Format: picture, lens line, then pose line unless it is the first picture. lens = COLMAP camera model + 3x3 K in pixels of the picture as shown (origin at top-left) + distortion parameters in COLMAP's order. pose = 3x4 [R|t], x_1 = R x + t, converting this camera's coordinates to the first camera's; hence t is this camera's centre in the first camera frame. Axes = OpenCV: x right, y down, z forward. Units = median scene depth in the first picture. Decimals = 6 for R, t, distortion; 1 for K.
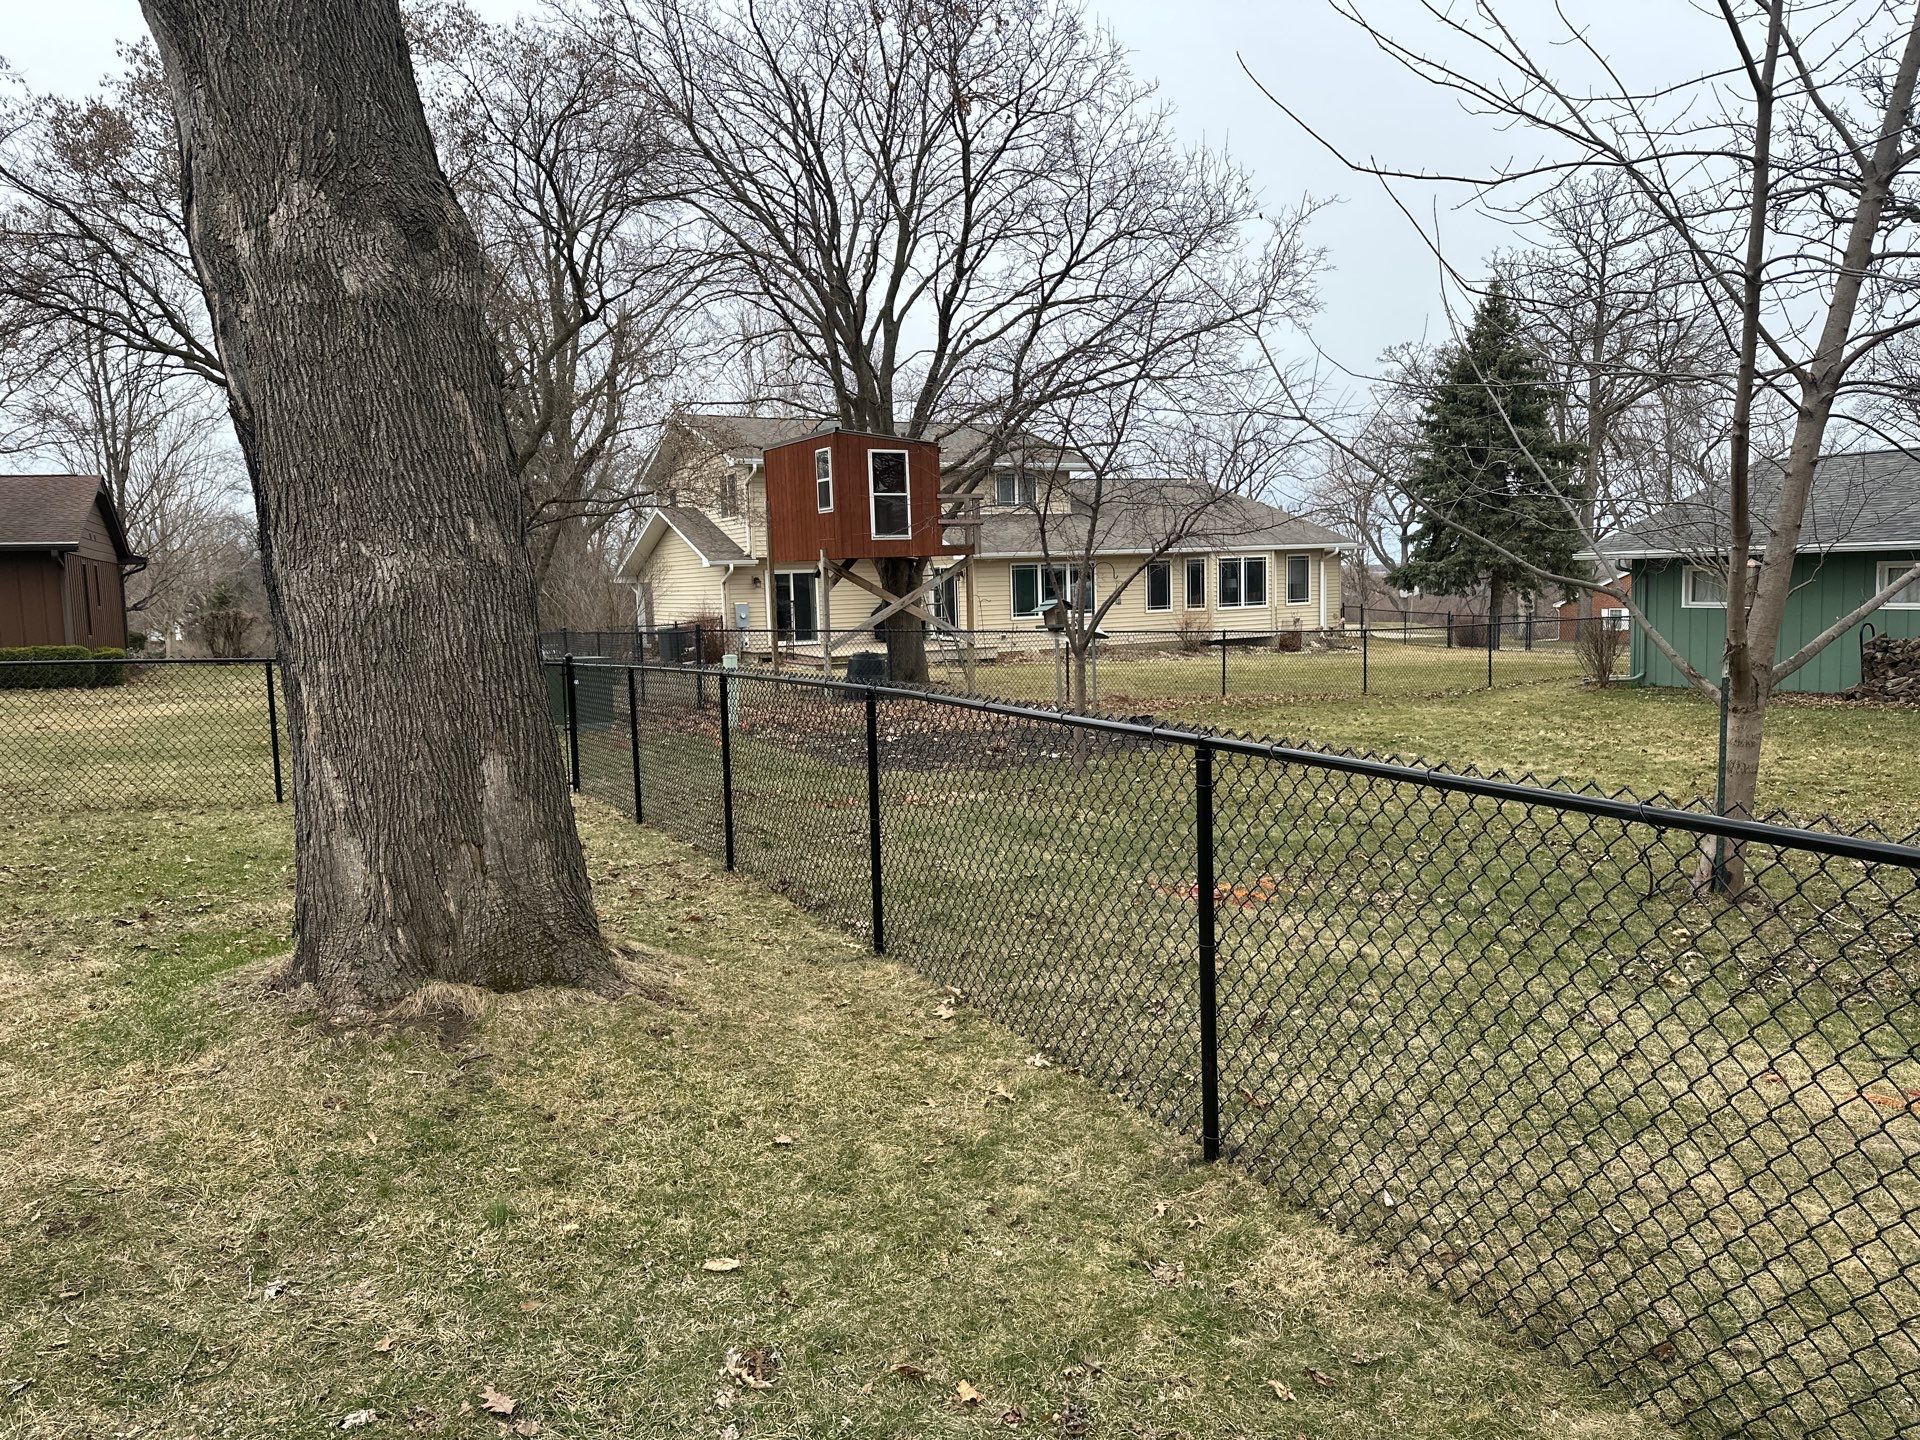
lens RADIAL K [[1337.6, 0, 974.3], [0, 1337.6, 715.2], [0, 0, 1]] dist [0.063089, -0.068684]
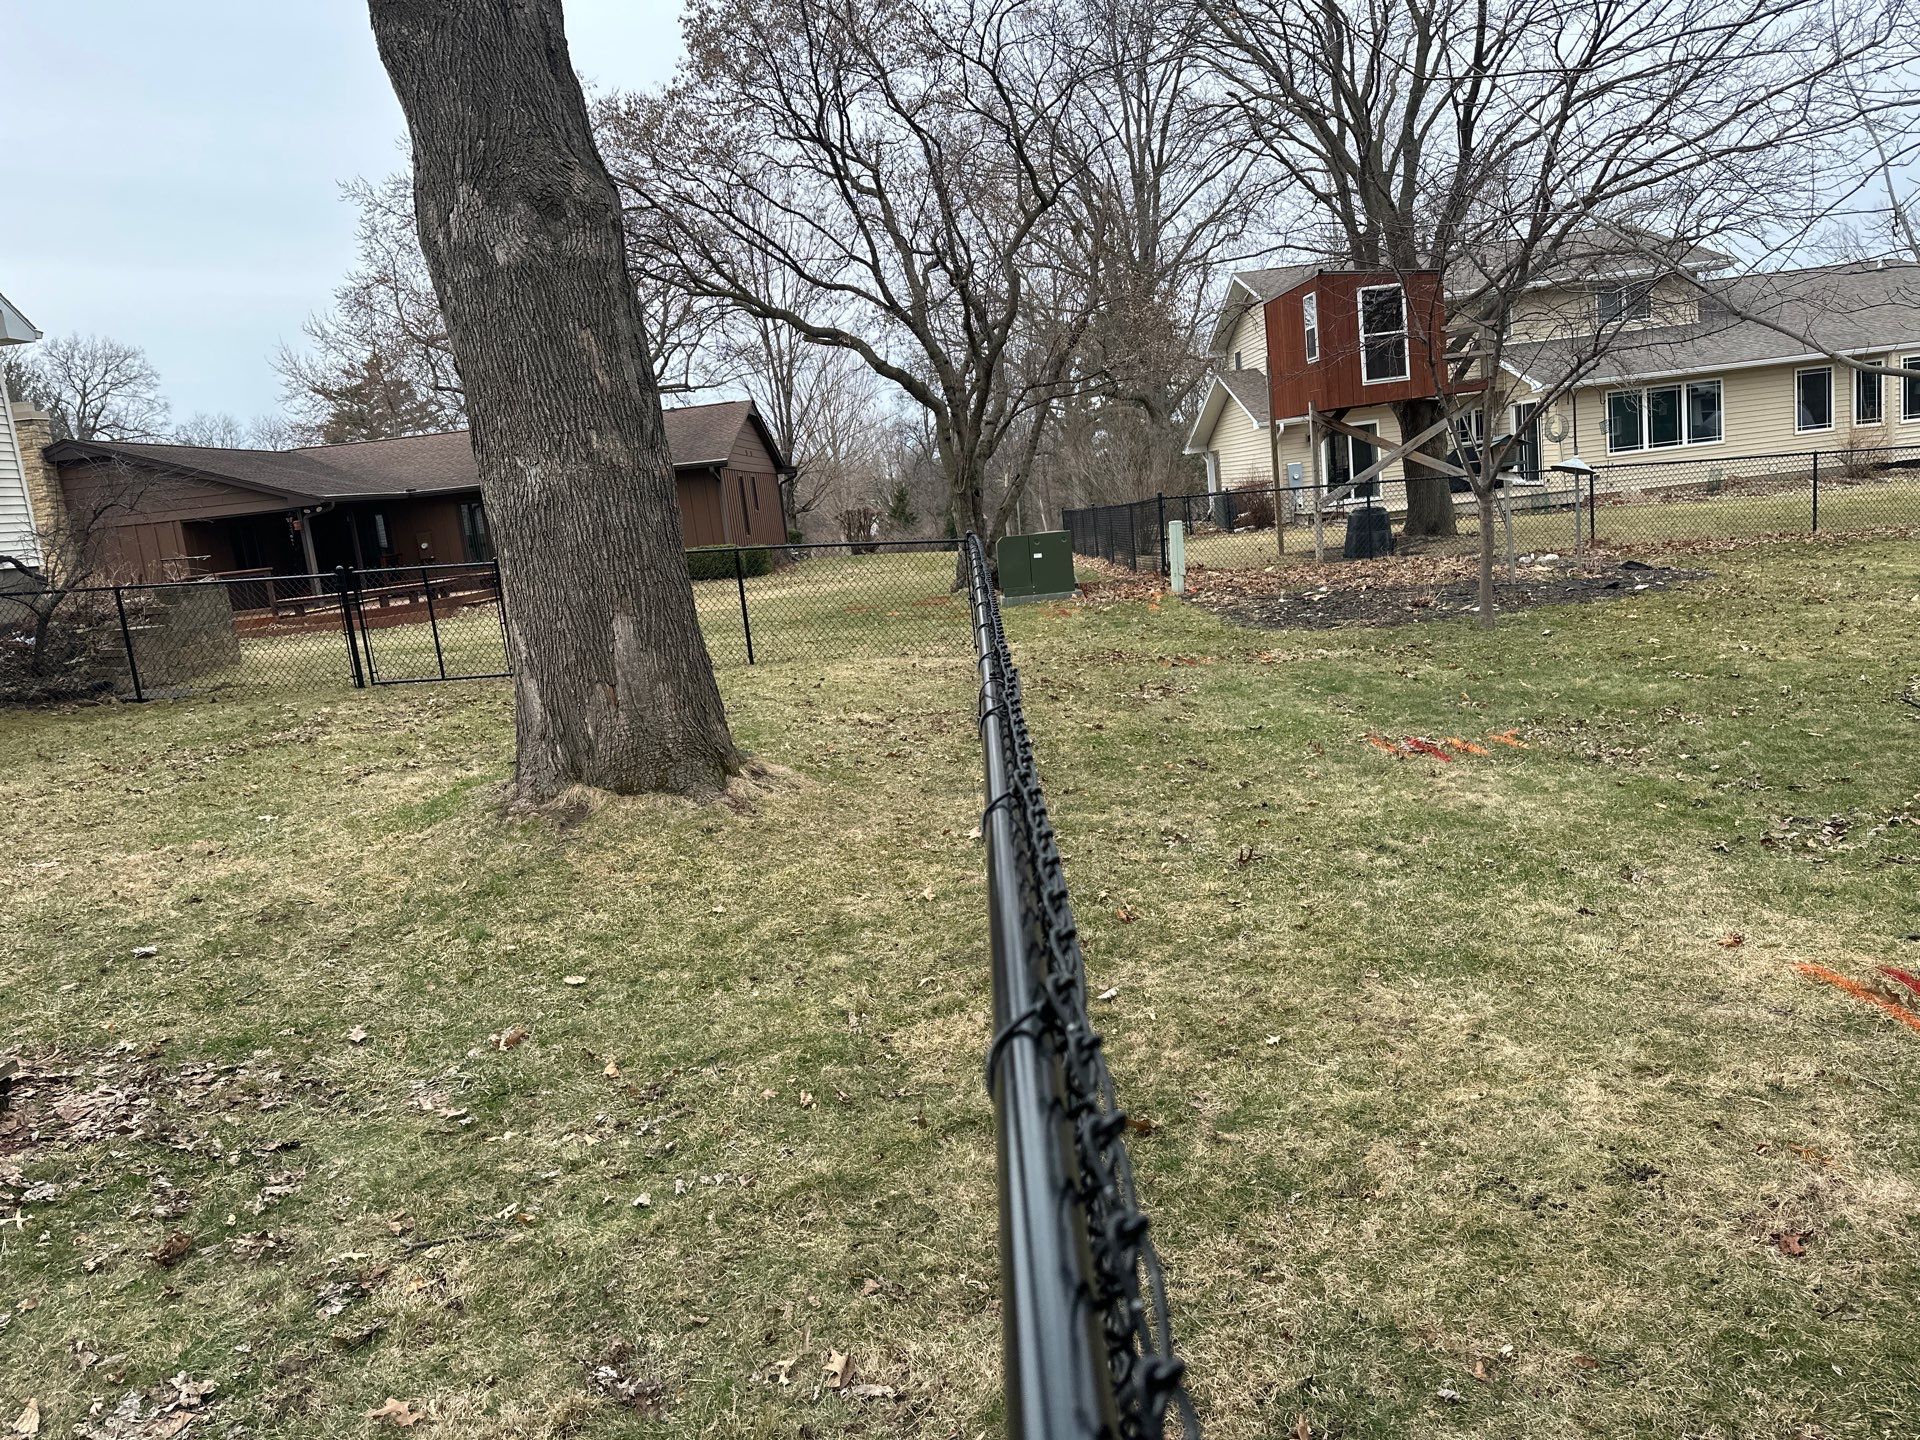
lens RADIAL K [[1337.6, 0, 954.4], [0, 1337.6, 724.2], [0, 0, 1]] dist [0.063089, -0.068684]
pose [[0.886034, 0.010762, -0.463496, 0.111466], [0.037784, 0.994729, 0.095326, 0.004790], [0.462079, -0.101975, 0.880956, 0.000417]]
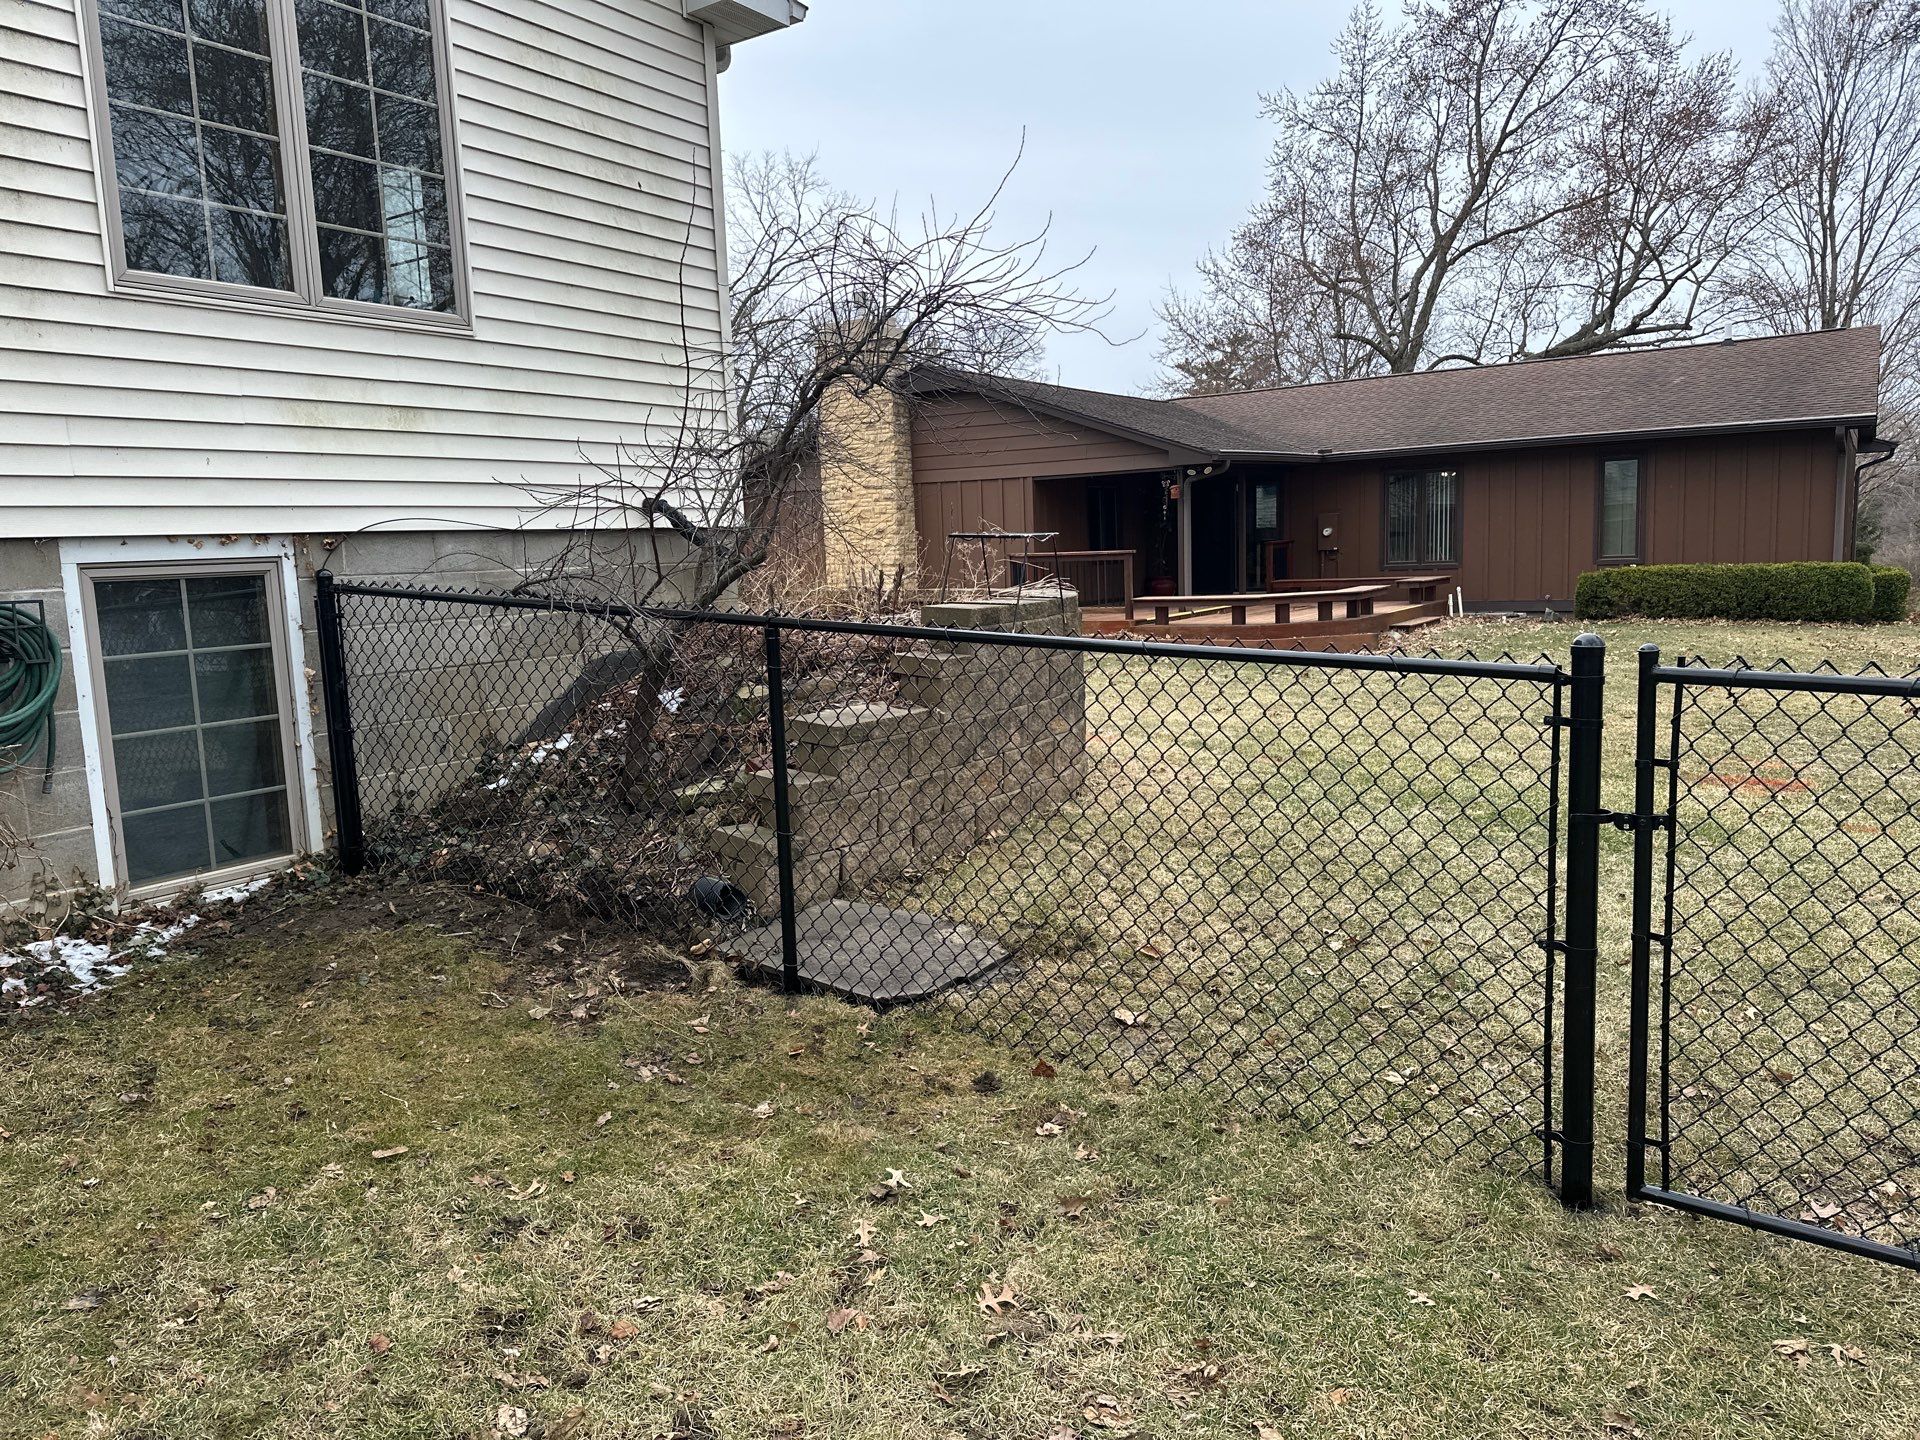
lens RADIAL K [[1337.6, 0, 963.7], [0, 1337.6, 719.1], [0, 0, 1]] dist [0.063089, -0.068684]
pose [[0.498333, 0.122071, -0.858349, -0.397169], [-0.062432, 0.992520, 0.104907, -0.022828], [0.864735, 0.001310, 0.502227, 0.343018]]
